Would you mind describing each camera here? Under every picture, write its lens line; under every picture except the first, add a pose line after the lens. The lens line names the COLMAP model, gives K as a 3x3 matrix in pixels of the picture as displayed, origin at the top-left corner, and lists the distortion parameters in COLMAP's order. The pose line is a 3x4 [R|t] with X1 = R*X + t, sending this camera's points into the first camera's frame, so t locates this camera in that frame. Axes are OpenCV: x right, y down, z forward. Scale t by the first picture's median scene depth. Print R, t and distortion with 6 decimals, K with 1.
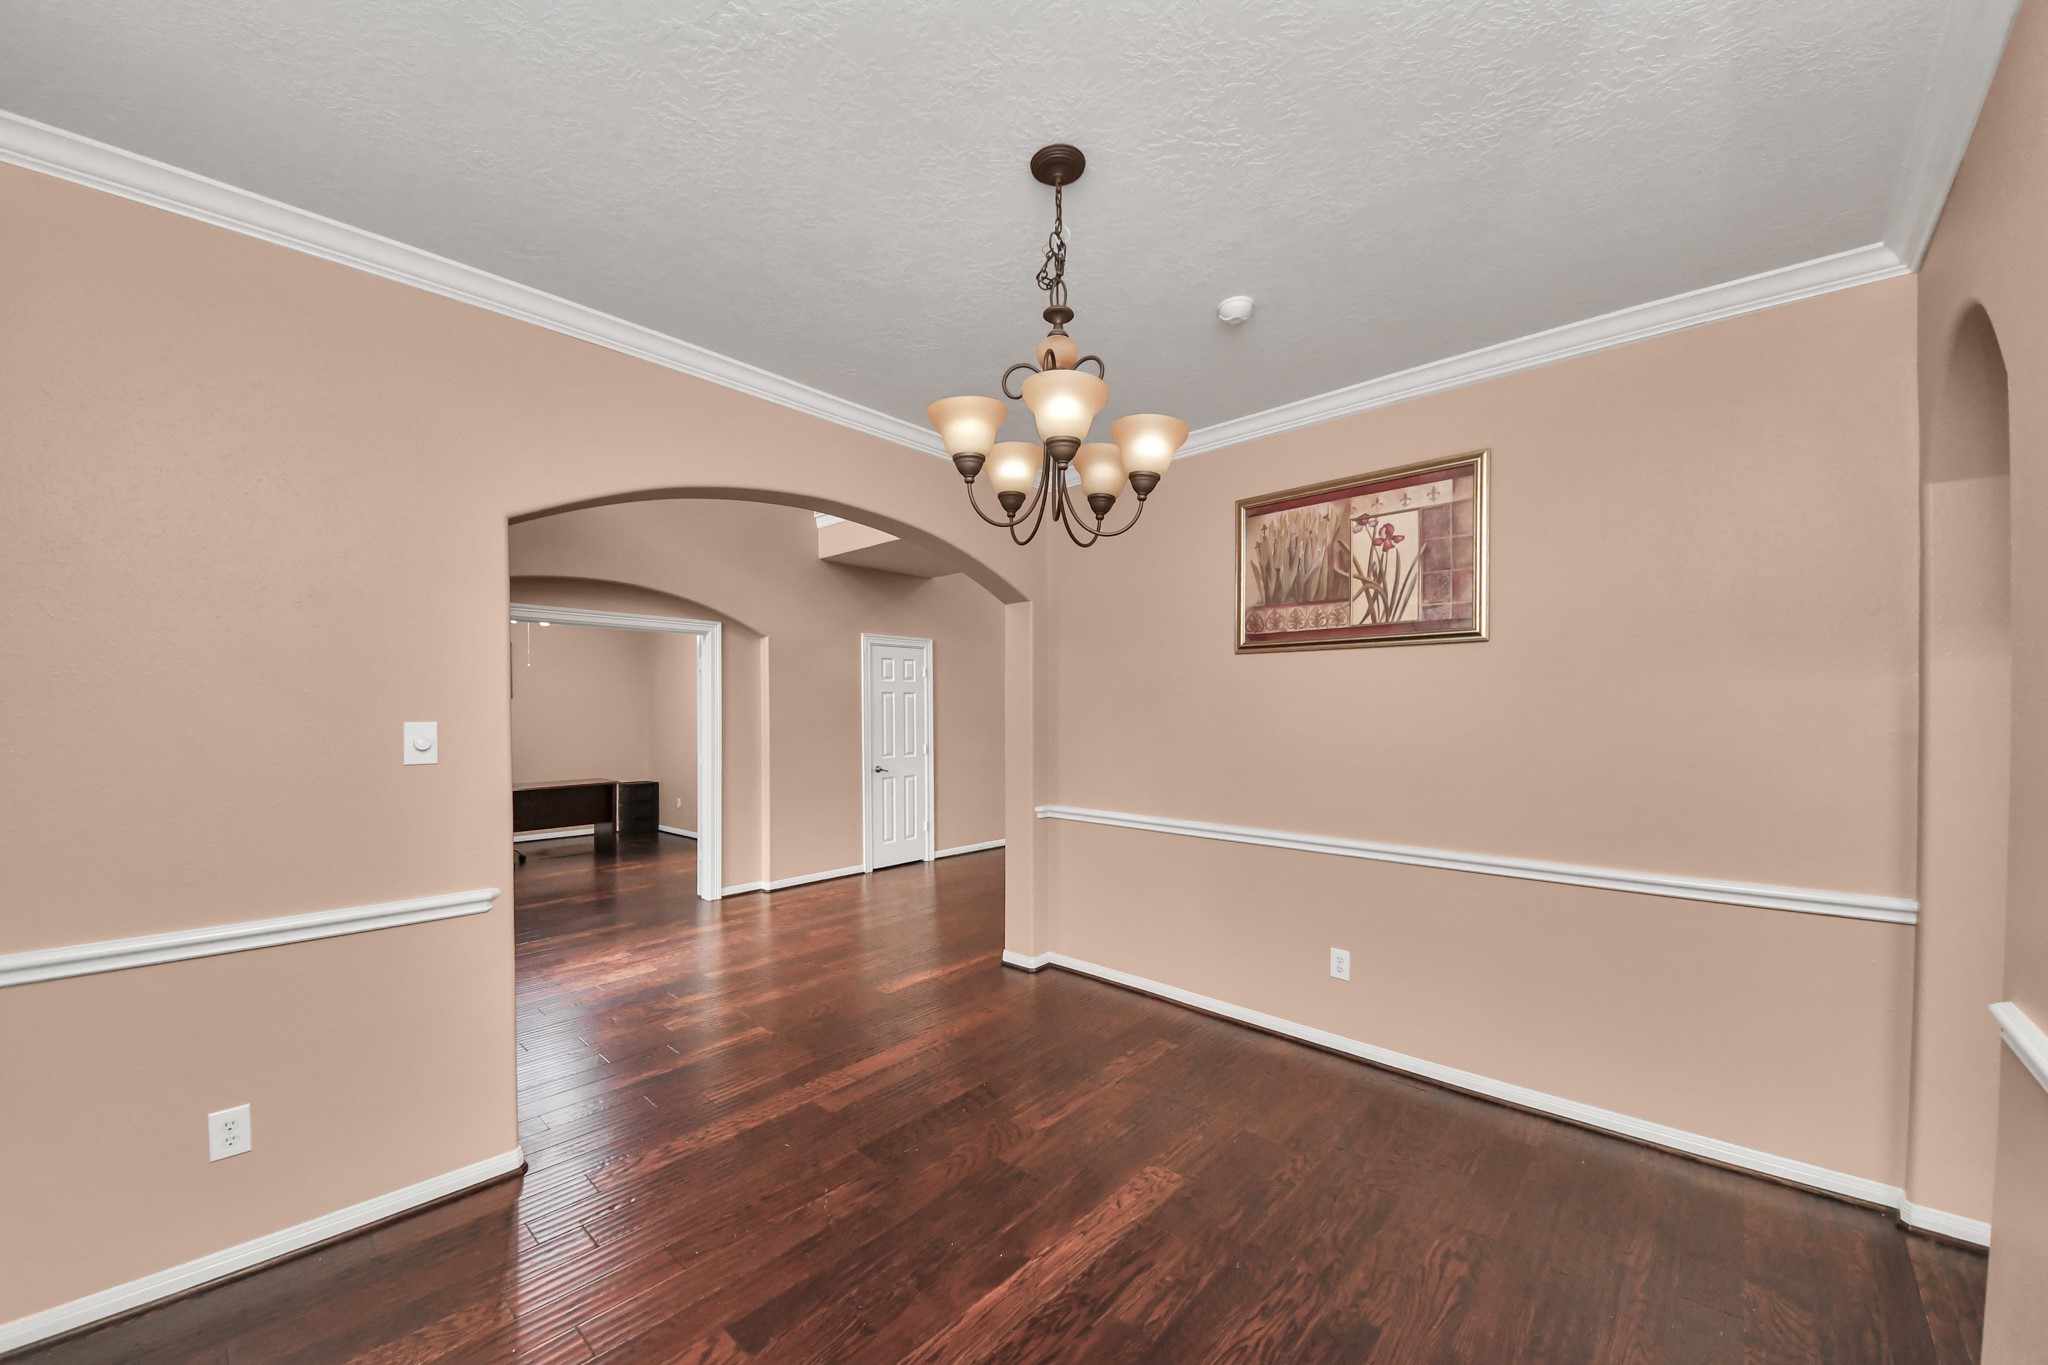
lens RADIAL K [[731.9, 0, 1020.9], [0, 731.9, 694.7], [0, 0, 1]] dist [0.040853, -0.023826]
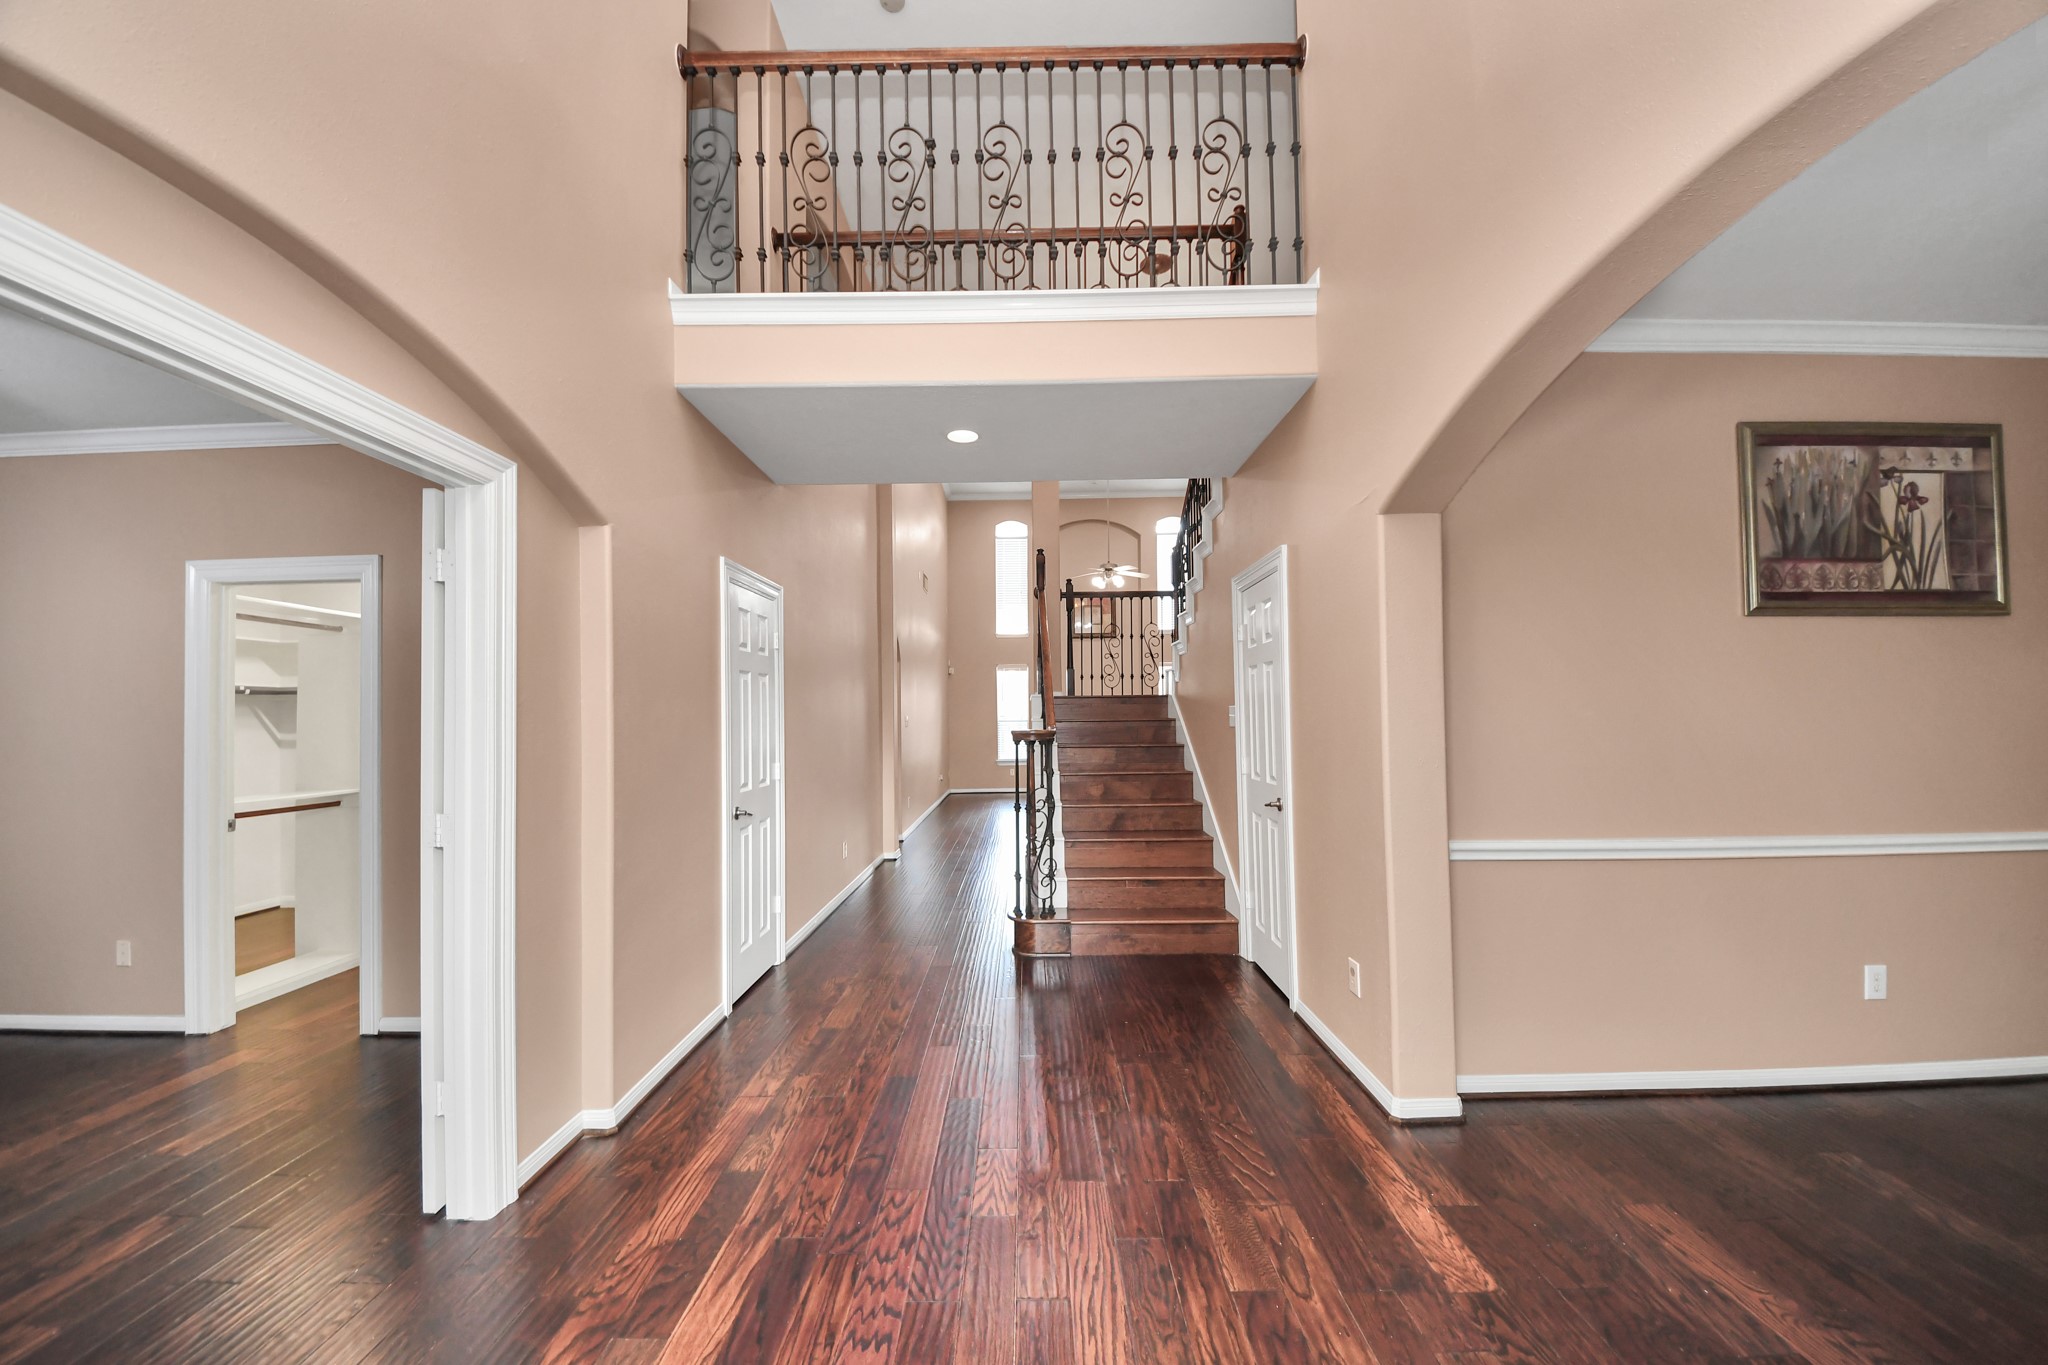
lens RADIAL K [[740.7, 0, 989.3], [0, 740.7, 695.5], [0, 0, 1]] dist [0.017519, -0.012550]
pose [[0.745854, 0.023746, 0.665686, -0.913498], [-0.007115, 0.999591, -0.027685, 0.062463], [-0.666071, 0.015913, 0.745718, 1.040864]]
